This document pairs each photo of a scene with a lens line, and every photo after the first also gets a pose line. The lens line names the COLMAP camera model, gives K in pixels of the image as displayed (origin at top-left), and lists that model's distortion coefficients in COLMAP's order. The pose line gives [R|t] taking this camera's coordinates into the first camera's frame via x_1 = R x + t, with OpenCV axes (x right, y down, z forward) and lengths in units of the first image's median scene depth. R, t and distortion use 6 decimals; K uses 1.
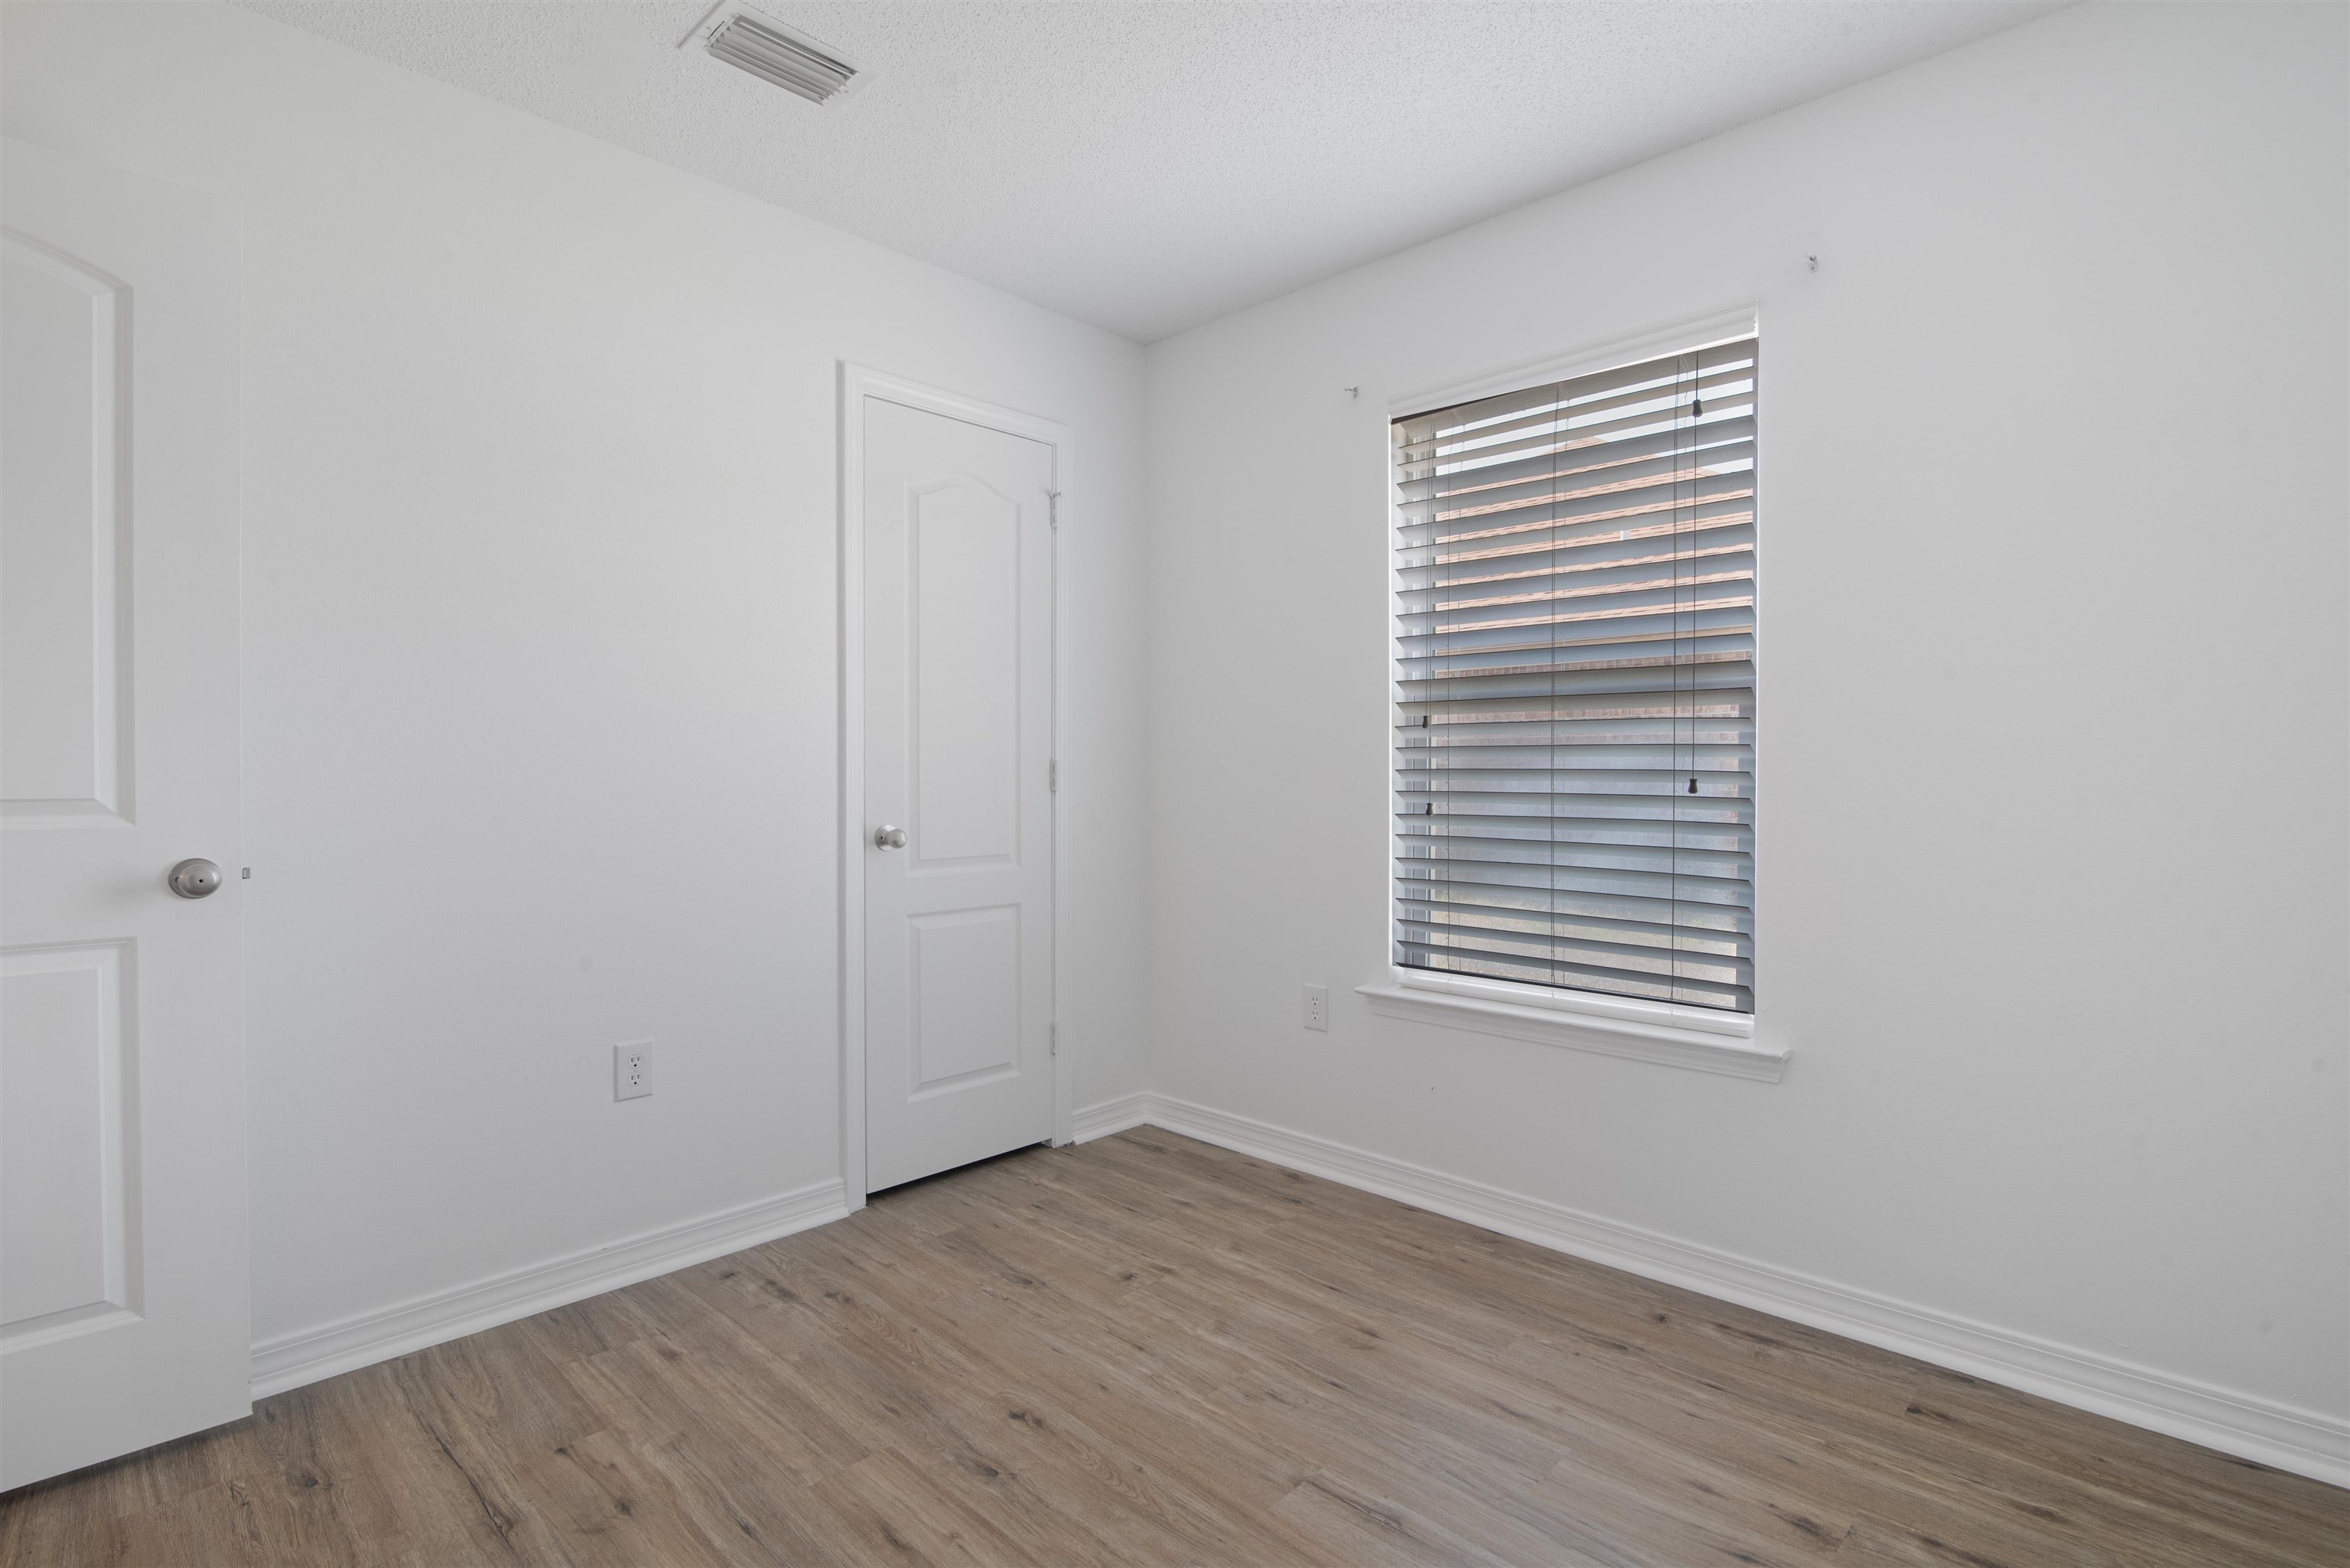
lens RADIAL K [[1129.2, 0, 1165.3], [0, 1129.2, 784.8], [0, 0, 1]] dist [-0.014215, 0.000392]
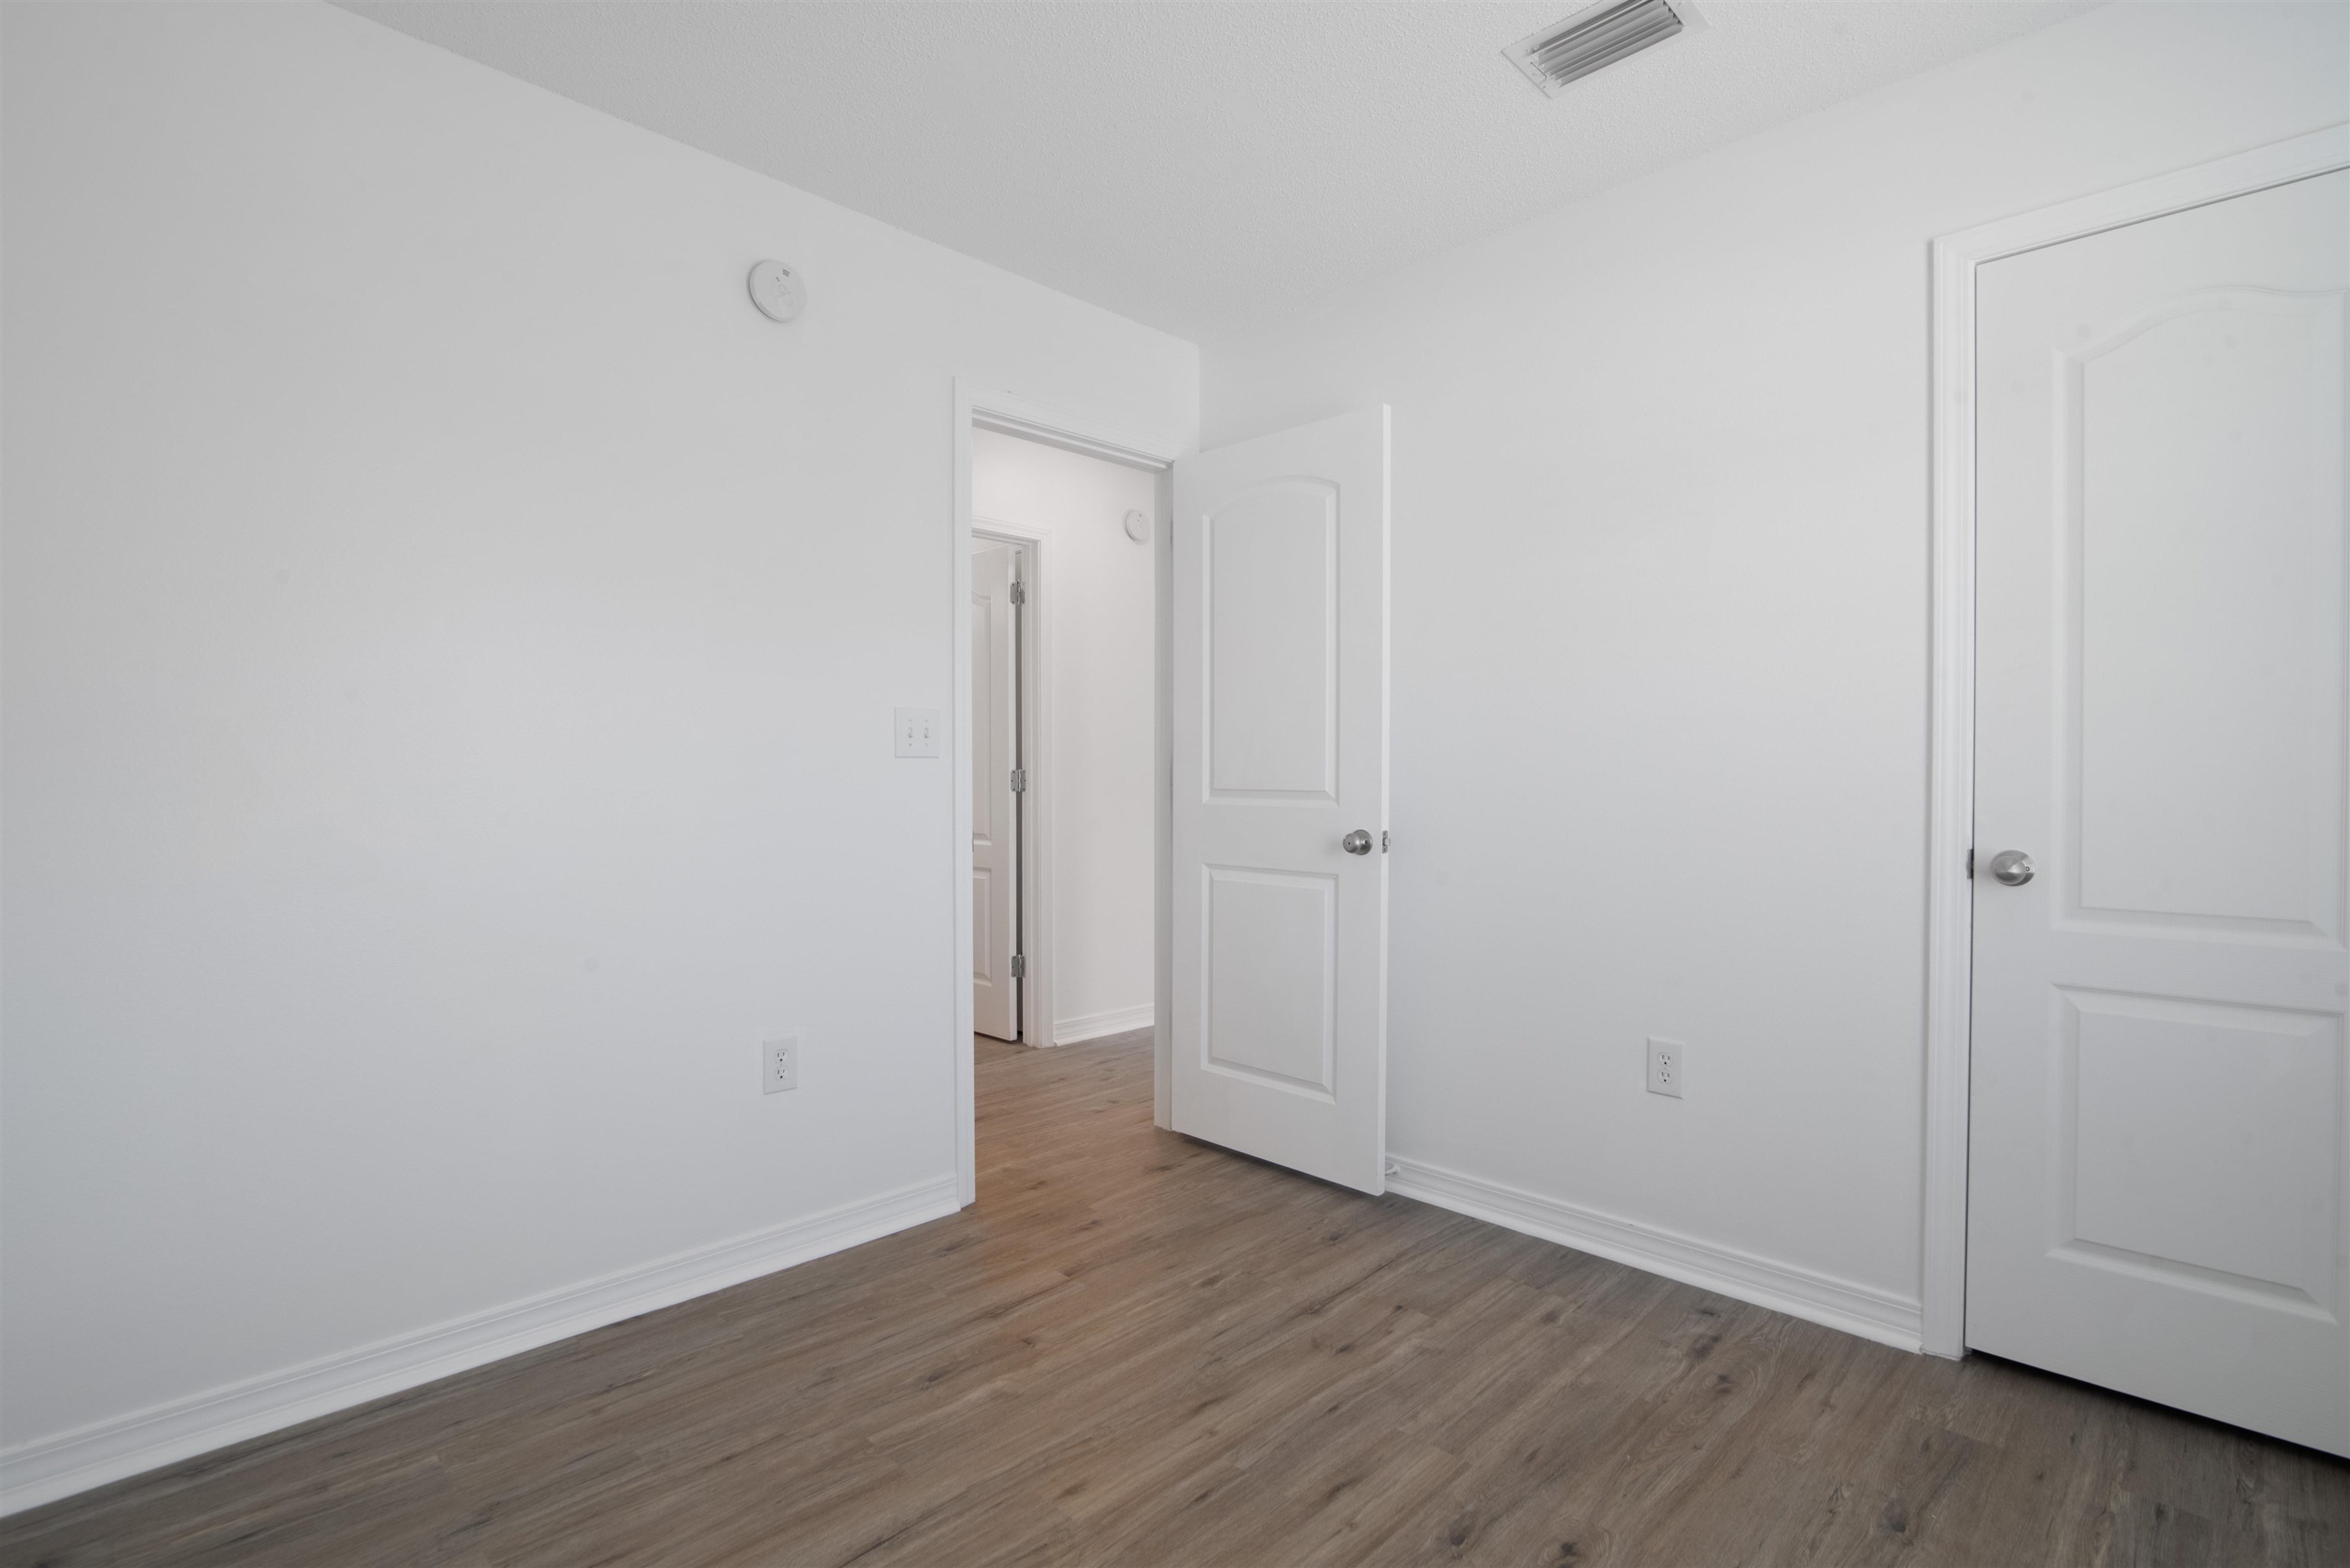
lens RADIAL K [[1129.2, 0, 1165.3], [0, 1129.2, 784.8], [0, 0, 1]] dist [-0.014215, 0.000392]
pose [[-0.025012, 0.008842, -0.999648, 0.648464], [-0.012403, 0.999881, 0.009155, -0.007057], [0.999610, 0.012628, -0.024899, 0.663774]]
